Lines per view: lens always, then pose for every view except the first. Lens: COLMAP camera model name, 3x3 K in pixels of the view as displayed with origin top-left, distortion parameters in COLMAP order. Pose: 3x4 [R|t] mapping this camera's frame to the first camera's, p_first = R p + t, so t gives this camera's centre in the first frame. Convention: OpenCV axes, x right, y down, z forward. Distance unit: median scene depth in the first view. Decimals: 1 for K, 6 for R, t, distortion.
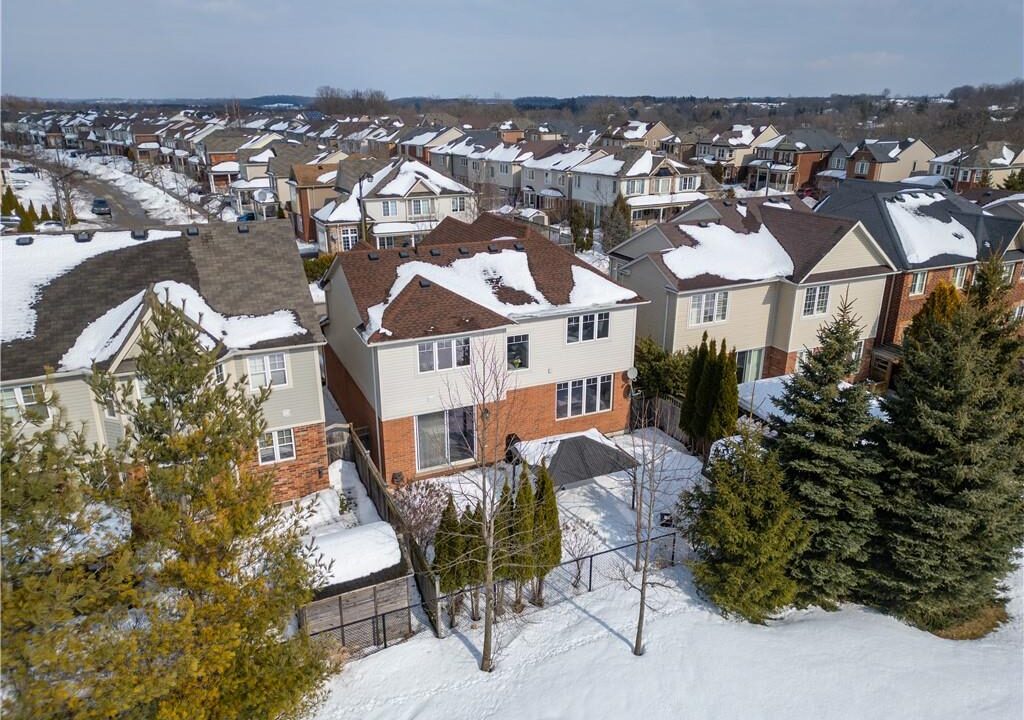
lens RADIAL K [[716.9, 0, 512.0], [0, 716.9, 365.7], [0, 0, 1]] dist [0.033465, -0.011886]
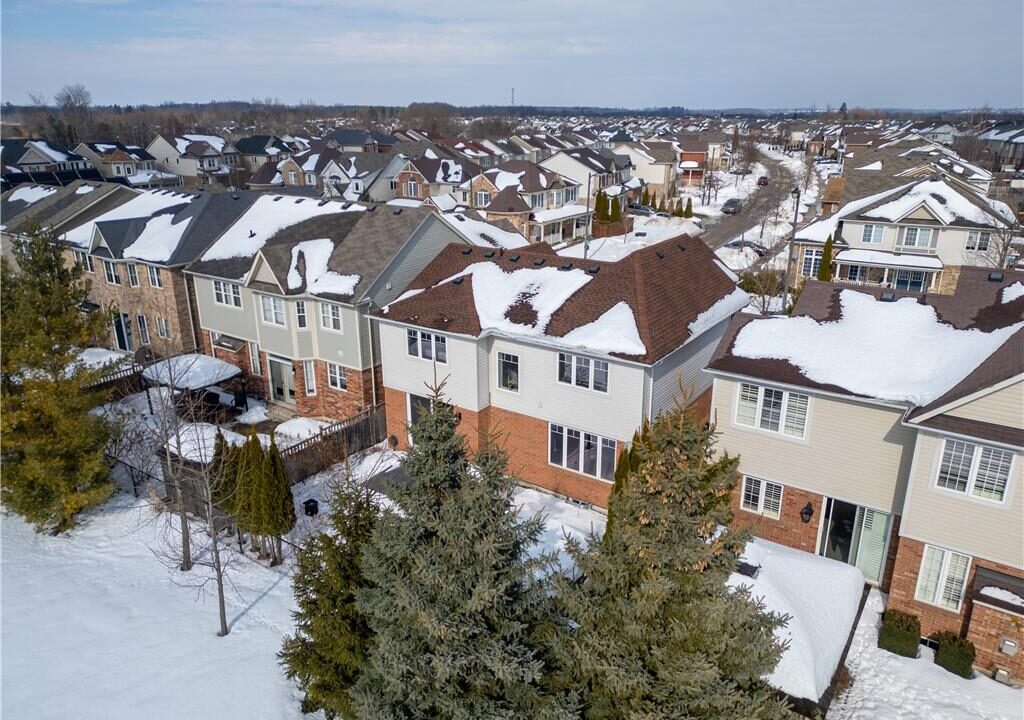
lens RADIAL K [[716.9, 0, 508.8], [0, 716.9, 352.8], [0, 0, 1]] dist [0.033465, -0.011886]
pose [[0.503583, 0.268804, -0.821066, 0.773353], [-0.290877, 0.947634, 0.131837, -0.165984], [0.813508, 0.172438, 0.555401, 0.464283]]
